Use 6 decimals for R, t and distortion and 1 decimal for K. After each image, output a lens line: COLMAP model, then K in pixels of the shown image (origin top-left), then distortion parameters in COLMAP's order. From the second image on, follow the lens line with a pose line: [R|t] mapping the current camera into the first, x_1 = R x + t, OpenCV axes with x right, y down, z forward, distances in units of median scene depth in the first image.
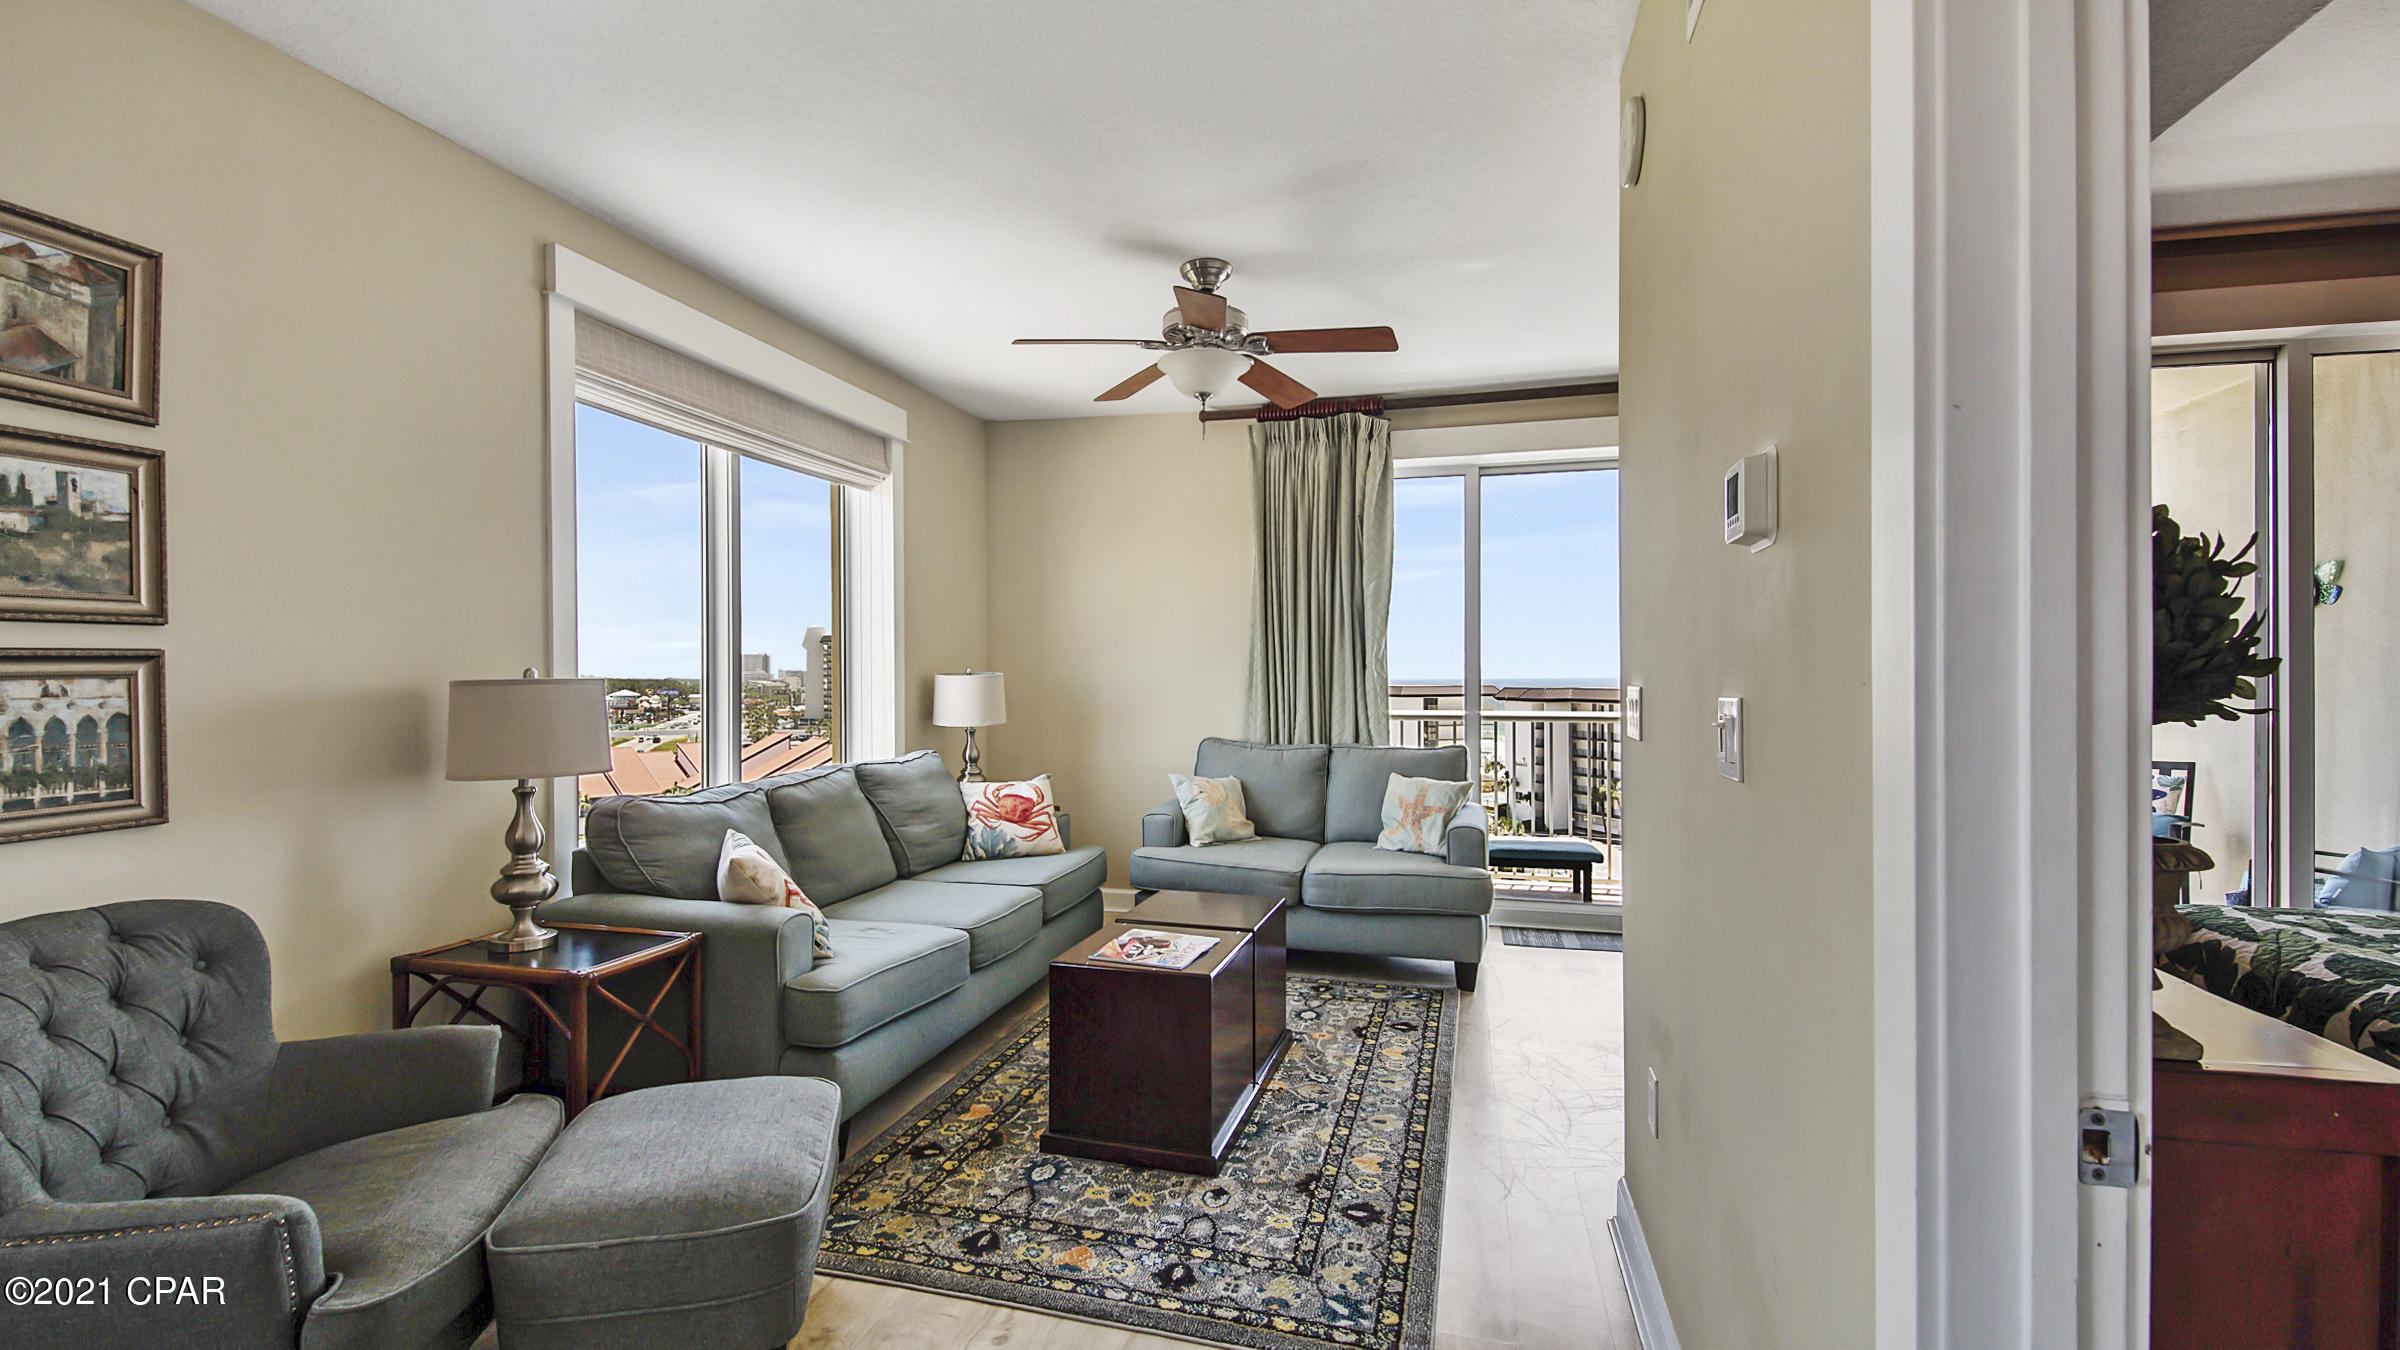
lens RADIAL K [[1049.3, 0, 1186.8], [0, 1049.3, 681.7], [0, 0, 1]] dist [0.036285, -0.022203]
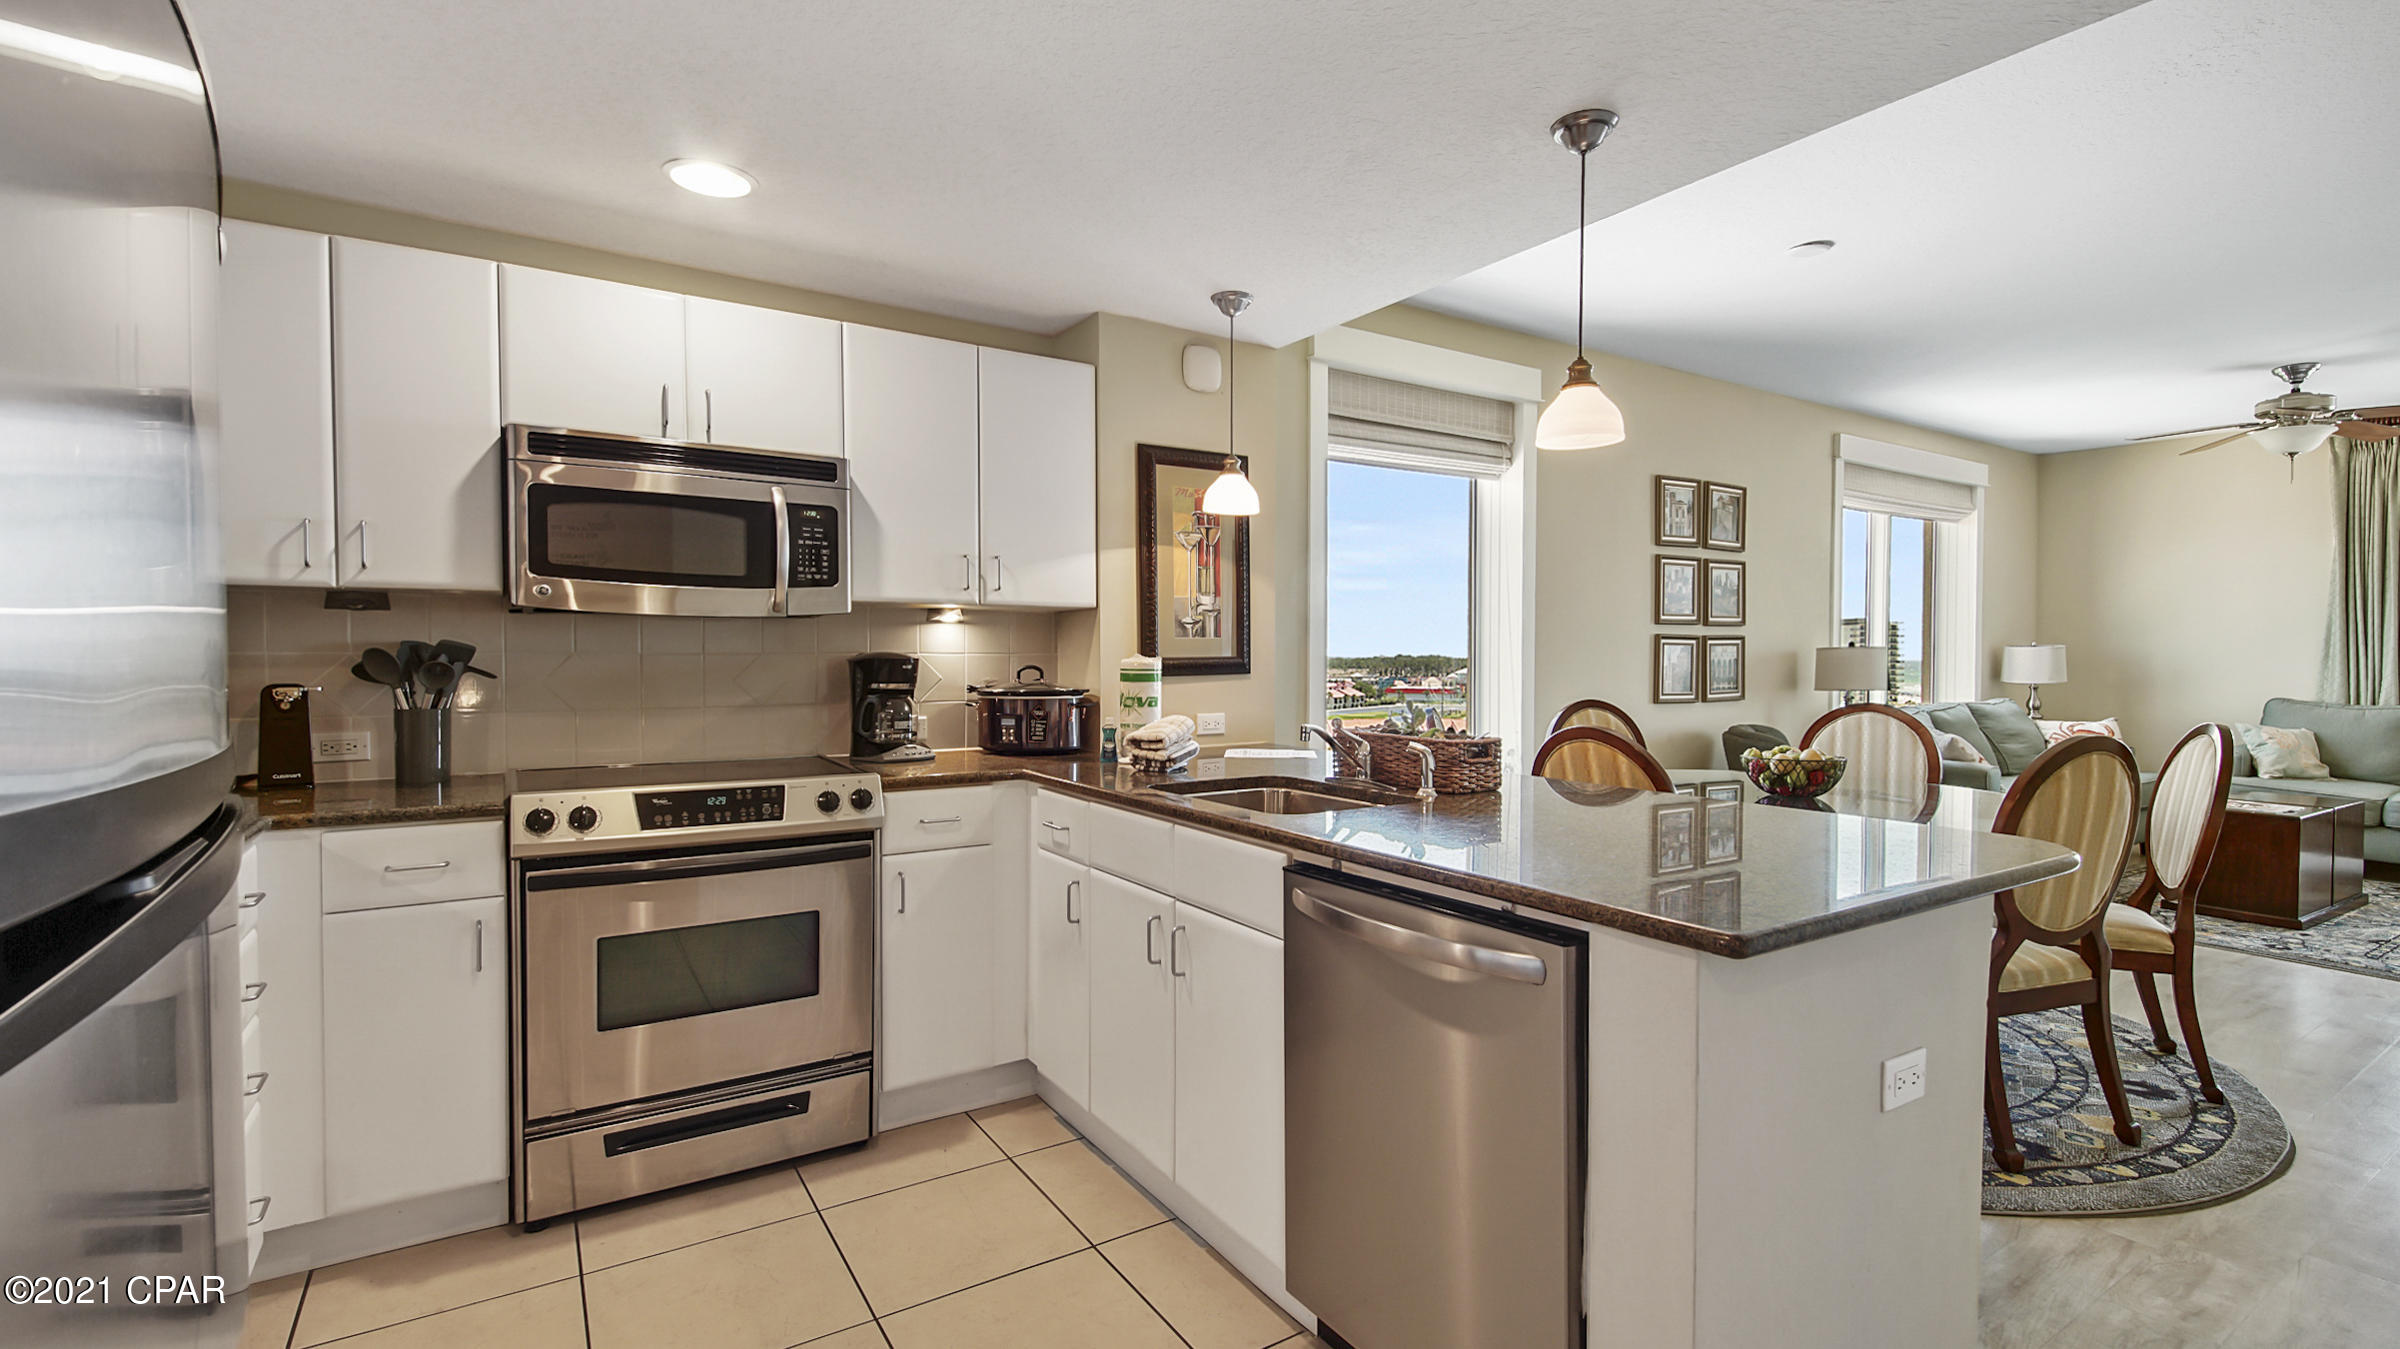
lens RADIAL K [[1049.3, 0, 1186.8], [0, 1049.3, 681.2], [0, 0, 1]] dist [0.036285, -0.022203]
pose [[0.733464, 0.016555, -0.679527, -0.141672], [-0.004203, 0.999795, 0.019822, 0.032039], [0.679715, -0.011683, 0.733383, -1.570277]]
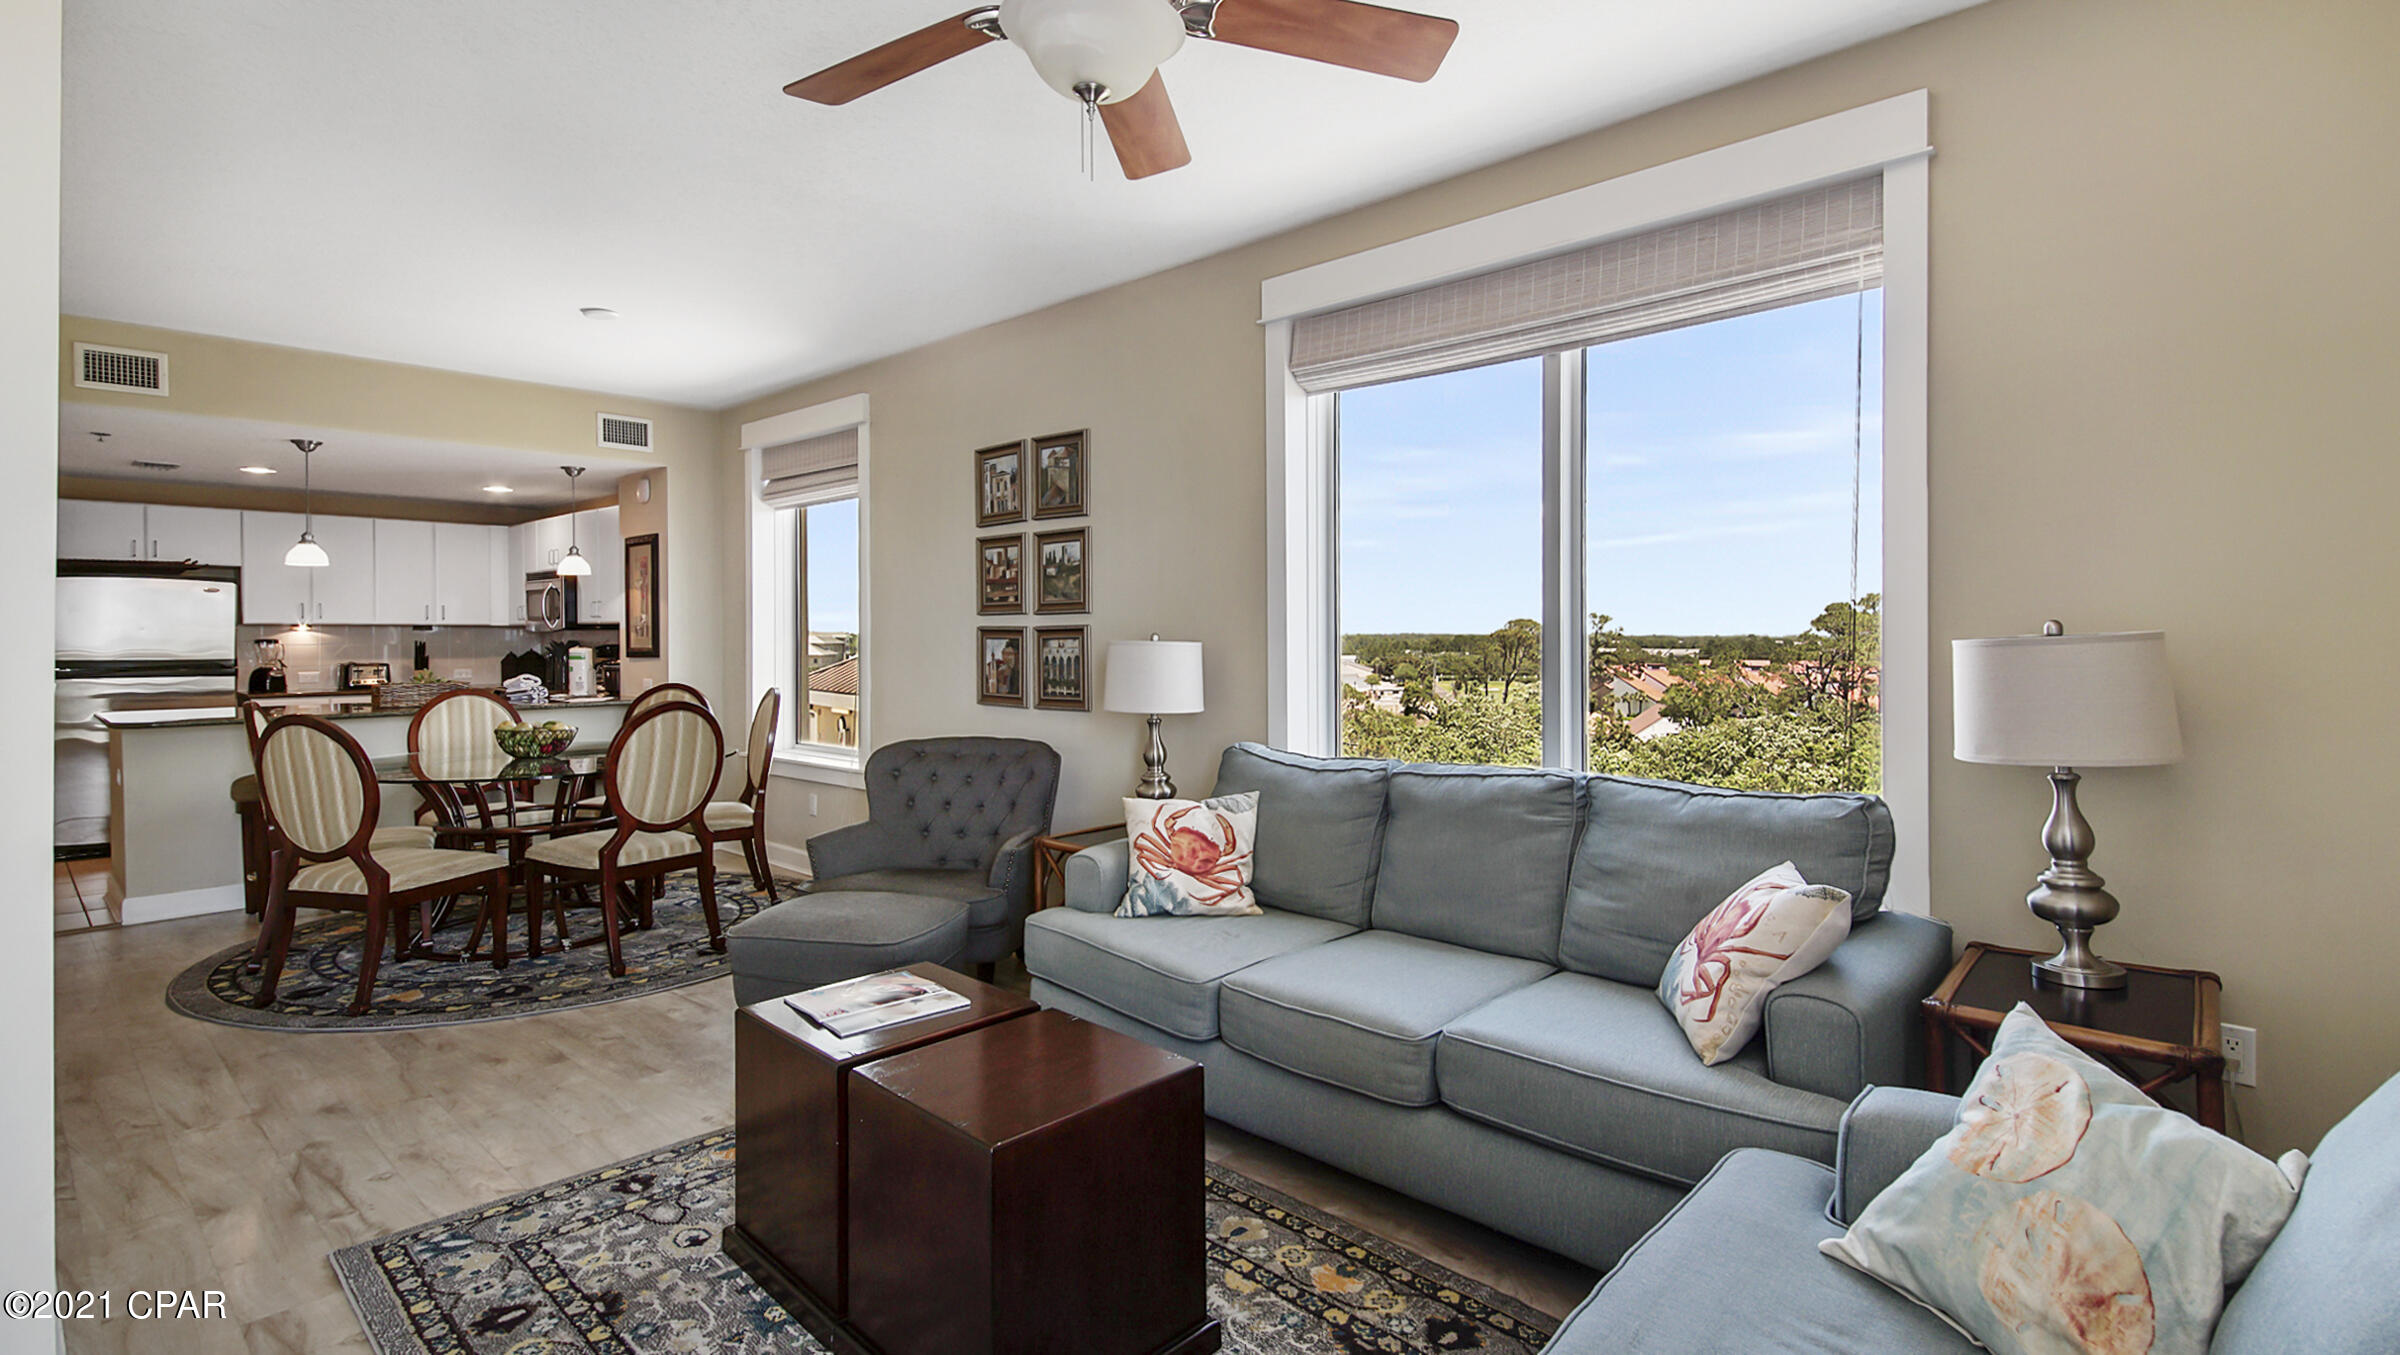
lens RADIAL K [[1098.9, 0, 1228.6], [0, 1098.9, 644.7], [0, 0, 1]] dist [0.043709, -0.027160]
pose [[-0.457290, 0.010192, -0.889259, 0.634433], [-0.003122, 0.999910, 0.013065, -0.016967], [0.889312, 0.008751, -0.457217, 1.792235]]
